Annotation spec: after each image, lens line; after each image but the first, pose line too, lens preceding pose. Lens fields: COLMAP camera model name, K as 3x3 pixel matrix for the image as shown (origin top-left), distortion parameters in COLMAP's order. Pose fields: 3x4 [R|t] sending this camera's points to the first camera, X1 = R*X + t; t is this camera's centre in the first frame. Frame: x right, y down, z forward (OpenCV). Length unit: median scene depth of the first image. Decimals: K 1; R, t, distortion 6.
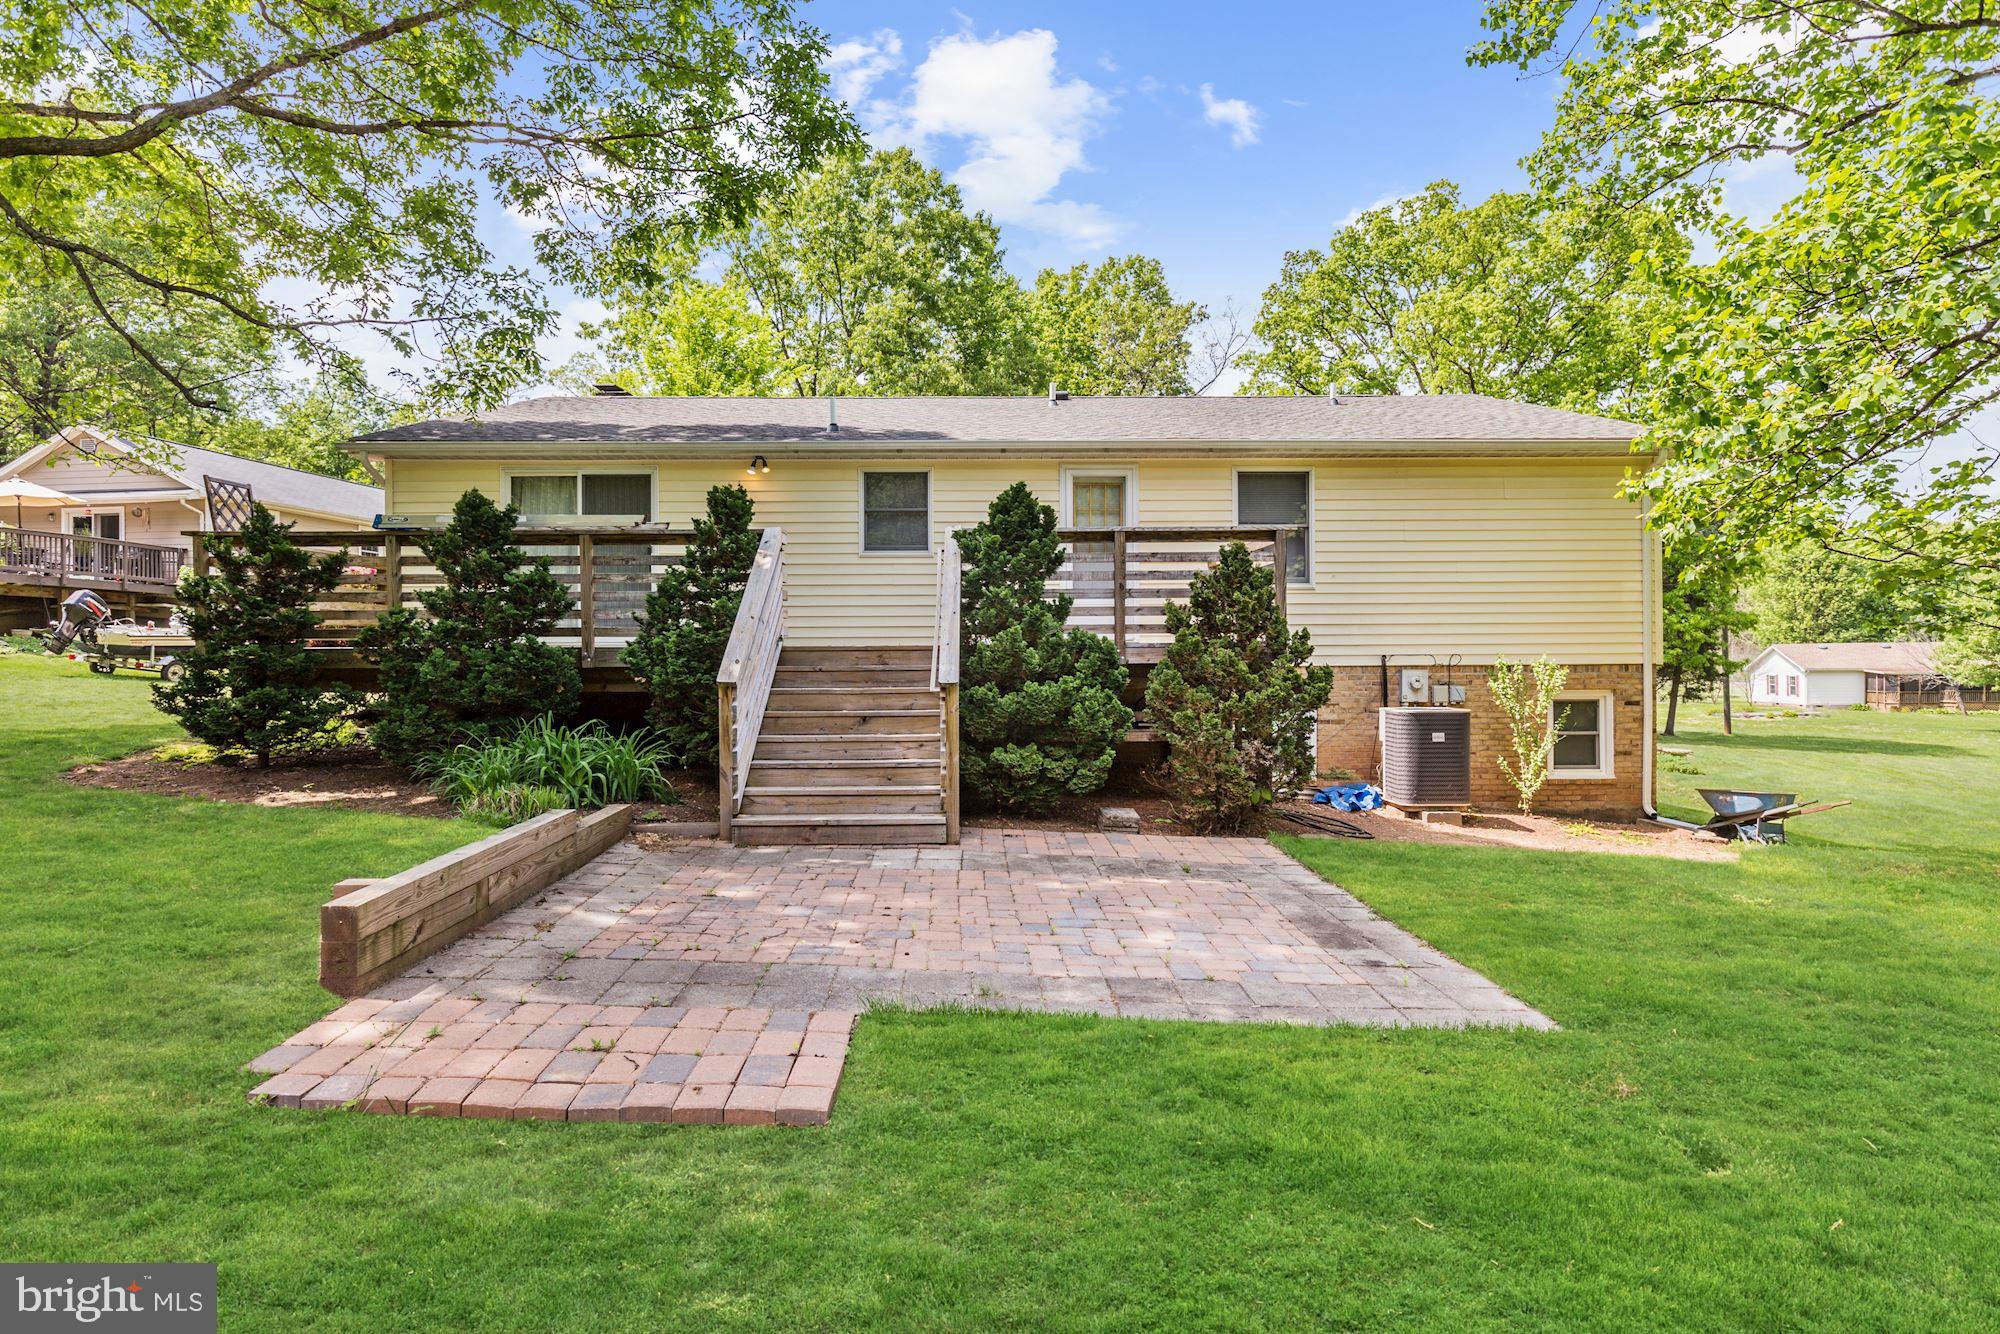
lens RADIAL K [[1103.6, 0, 1000.0], [0, 1103.6, 667.0], [0, 0, 1]] dist [0.000927, 0.000100]
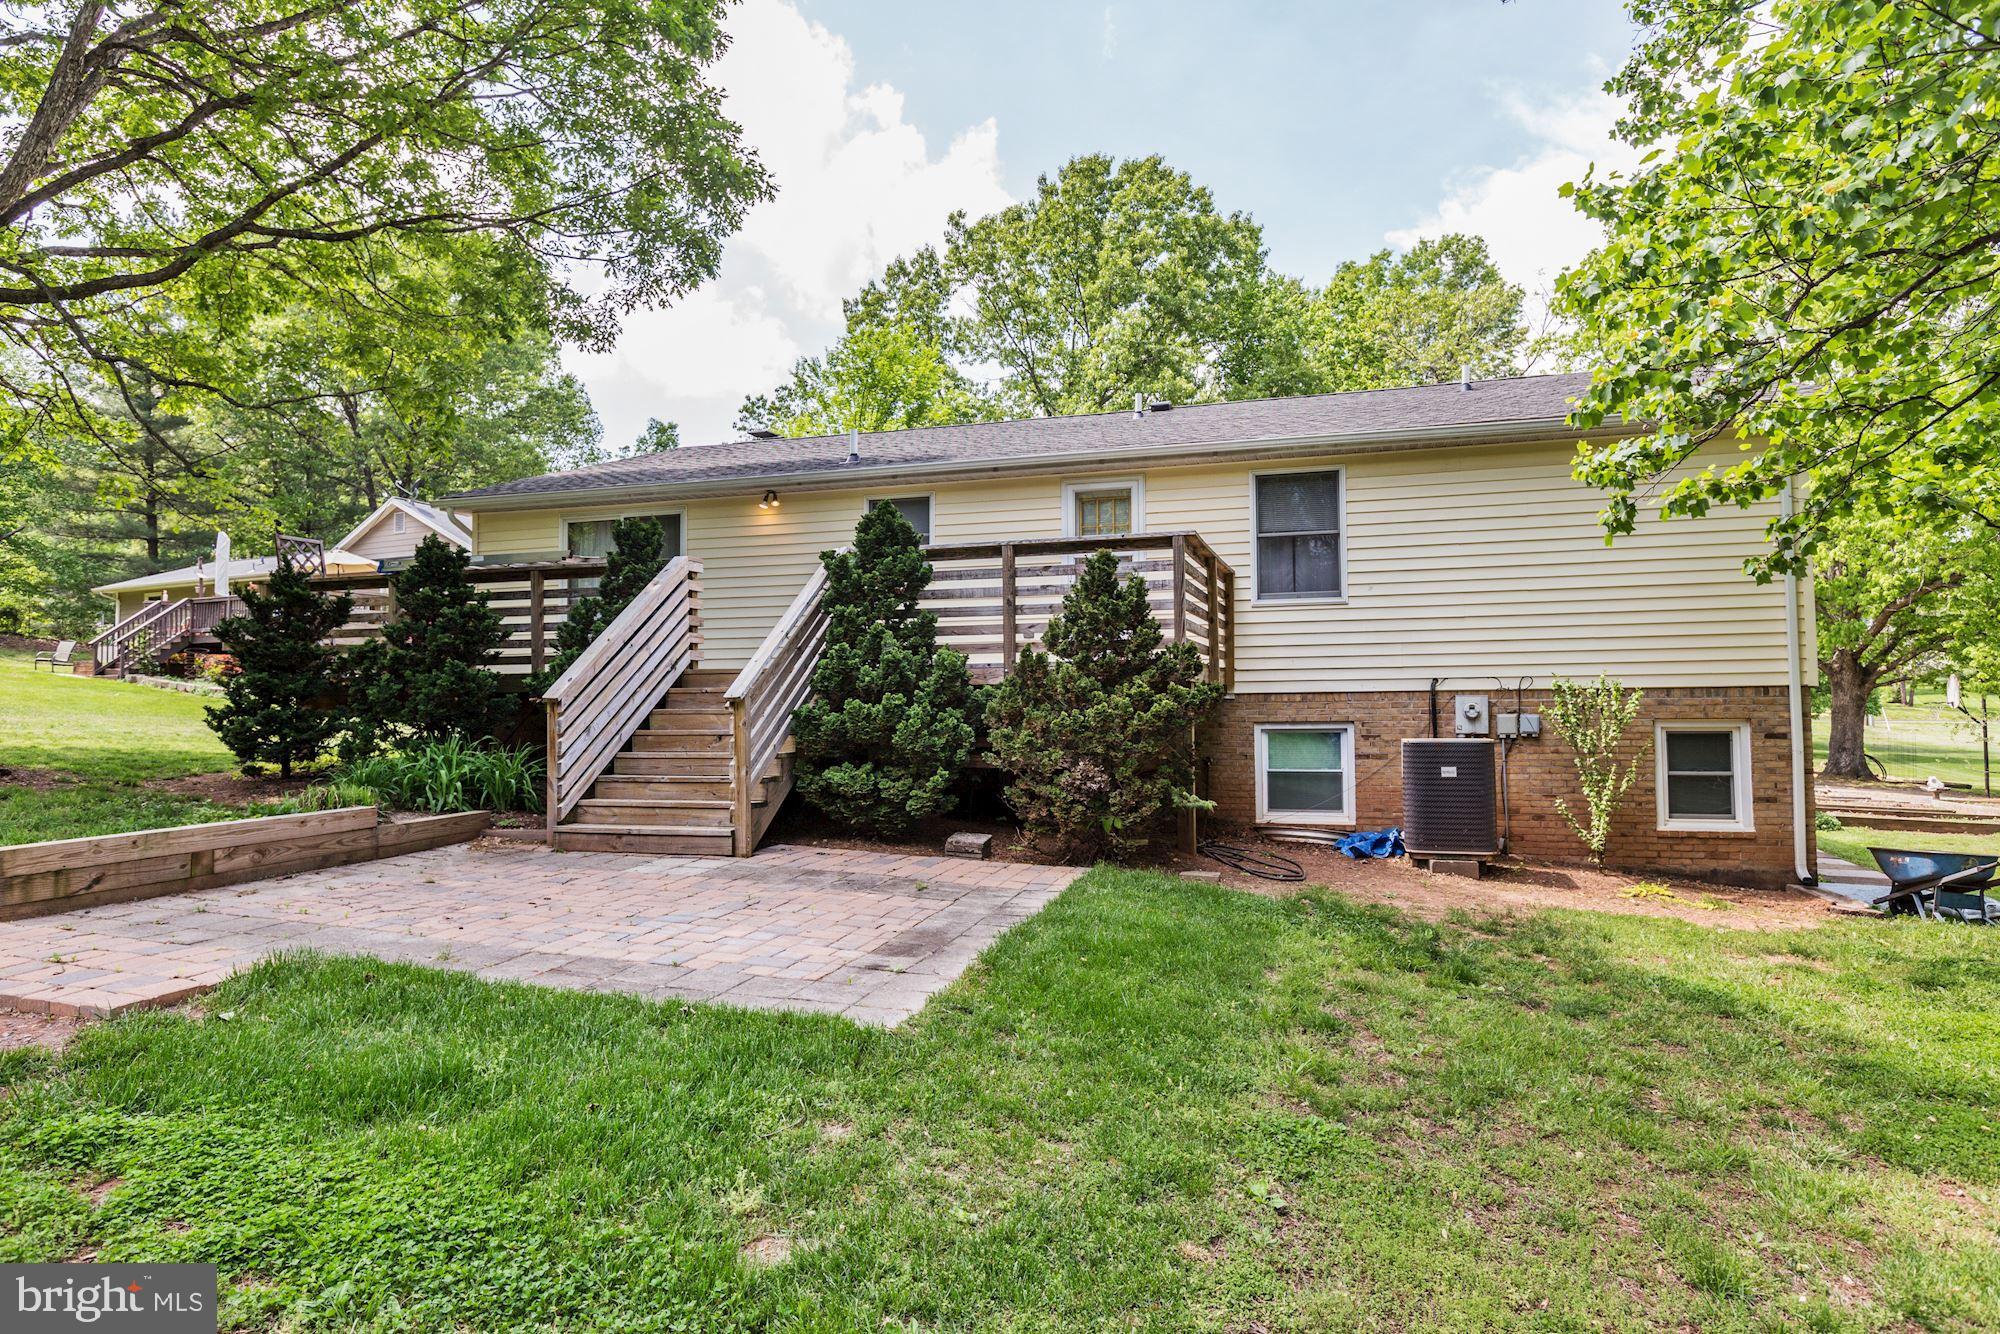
lens RADIAL K [[1220.2, 0, 1000.0], [0, 1220.2, 667.0], [0, 0, 1]] dist [-0.001461, 0.000779]
pose [[0.948249, -0.015966, -0.317126, 0.363484], [0.001617, 0.998965, -0.045459, 0.025053], [0.317524, 0.042594, 0.947293, 0.003259]]
